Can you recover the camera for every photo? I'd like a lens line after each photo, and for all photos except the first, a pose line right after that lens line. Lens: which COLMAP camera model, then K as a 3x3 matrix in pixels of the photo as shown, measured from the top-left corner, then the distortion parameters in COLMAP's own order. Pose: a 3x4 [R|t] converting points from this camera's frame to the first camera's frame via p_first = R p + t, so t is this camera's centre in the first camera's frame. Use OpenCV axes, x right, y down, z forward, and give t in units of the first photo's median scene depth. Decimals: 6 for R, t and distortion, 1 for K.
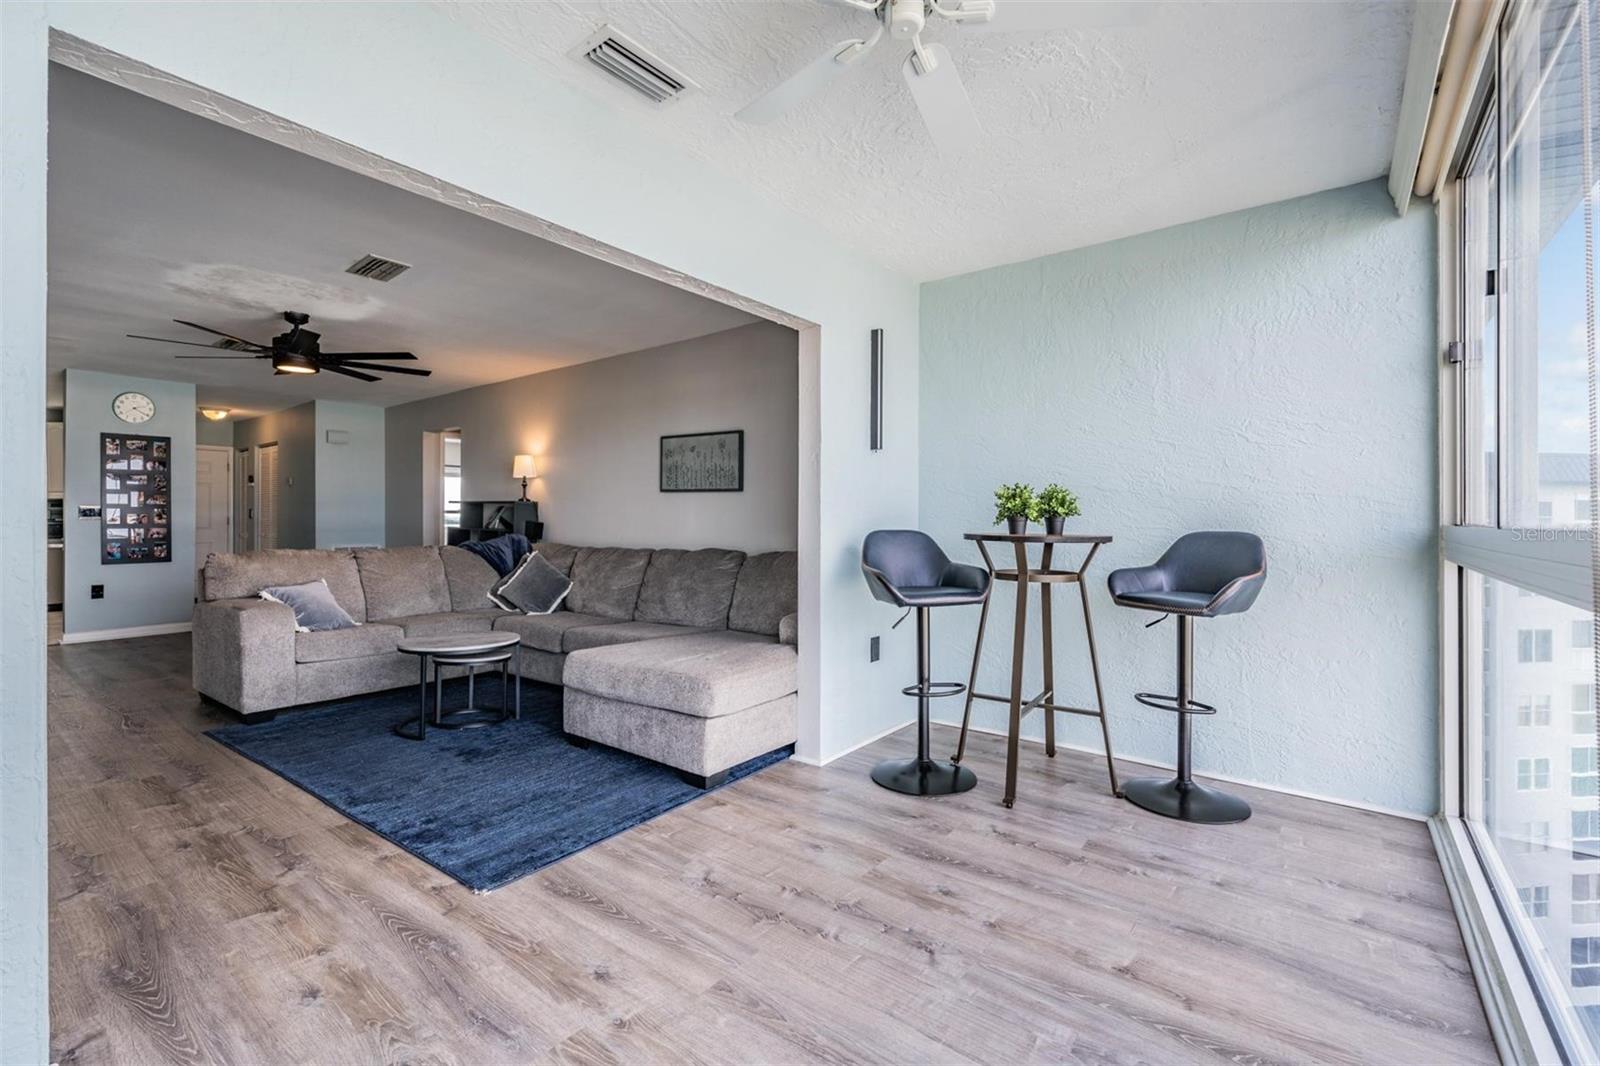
lens RADIAL K [[700.0, 0, 800.5], [0, 700.0, 522.7], [0, 0, 1]] dist [-0.001578, -0.000401]
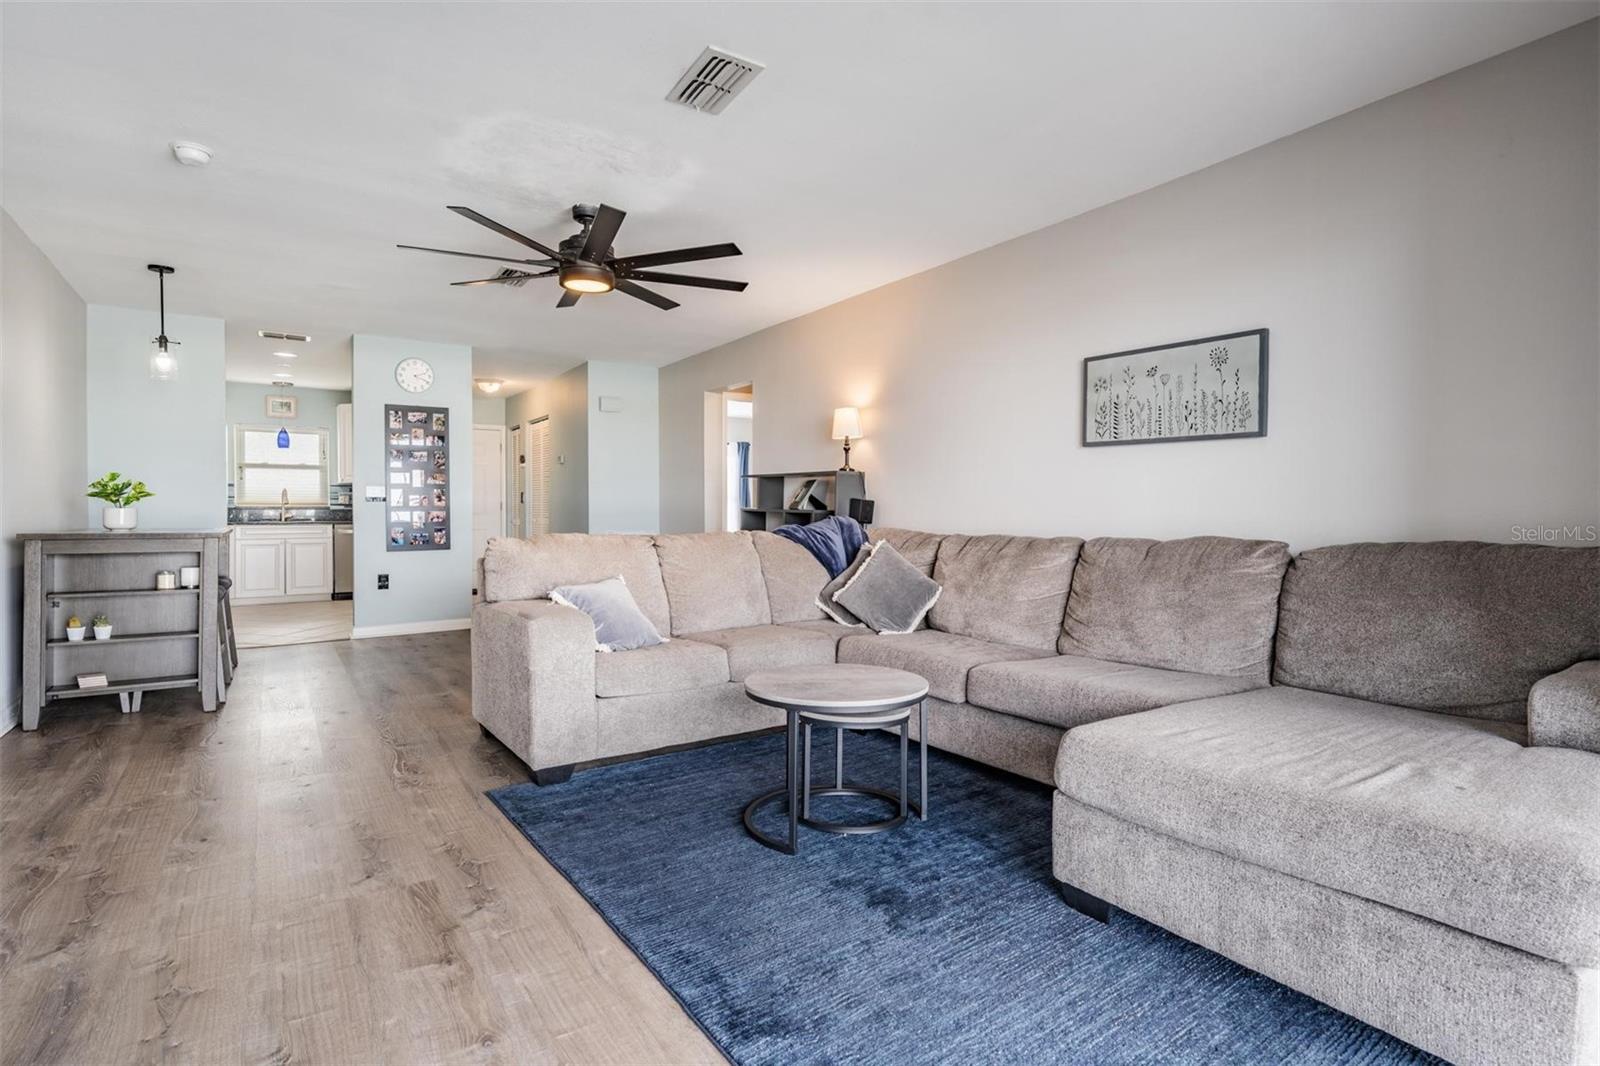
lens RADIAL K [[787.0, 0, 801.5], [0, 787.0, 521.7], [0, 0, 1]] dist [0.002256, 0.000281]
pose [[0.950528, 0.001134, -0.310635, -0.224280], [0.001856, 0.999955, 0.009331, 0.016422], [0.310632, -0.009446, 0.950483, 0.254877]]
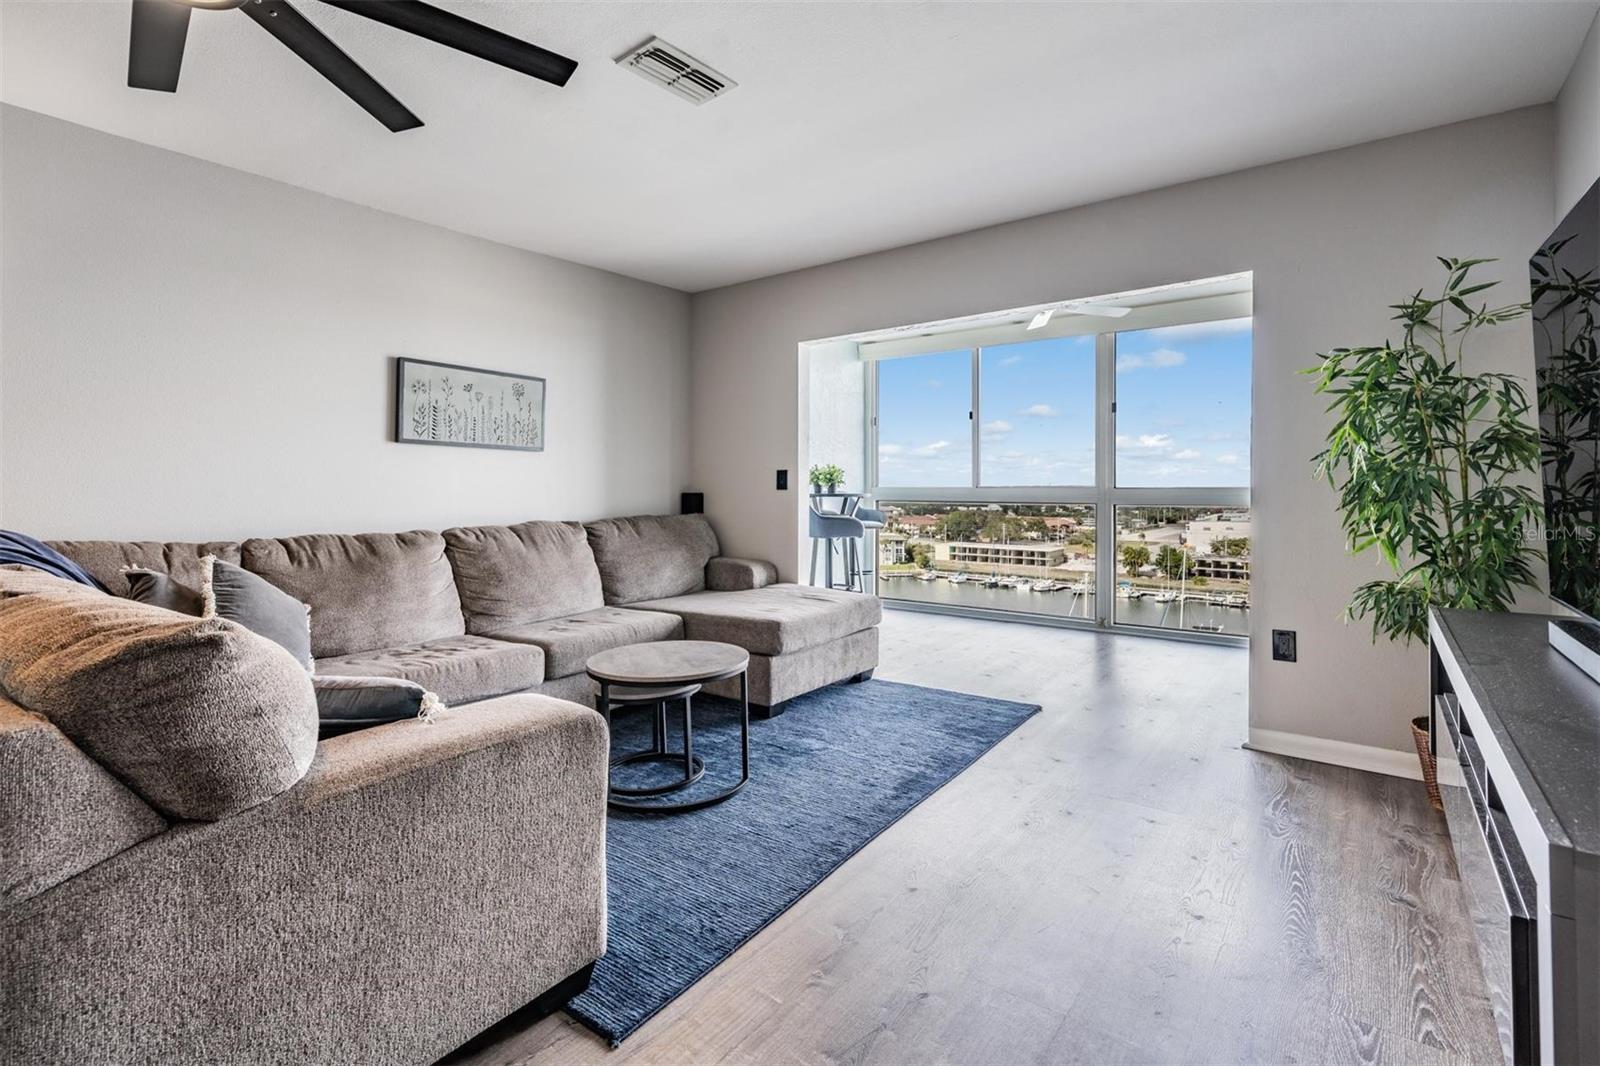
lens RADIAL K [[734.9, 0, 799.4], [0, 734.9, 496.5], [0, 0, 1]] dist [-0.001660, -0.000141]
pose [[-0.000038, -0.013265, 0.999912, -0.893495], [0.007356, 0.999885, 0.013265, -0.000172], [-0.999973, 0.007356, 0.000059, 0.641188]]
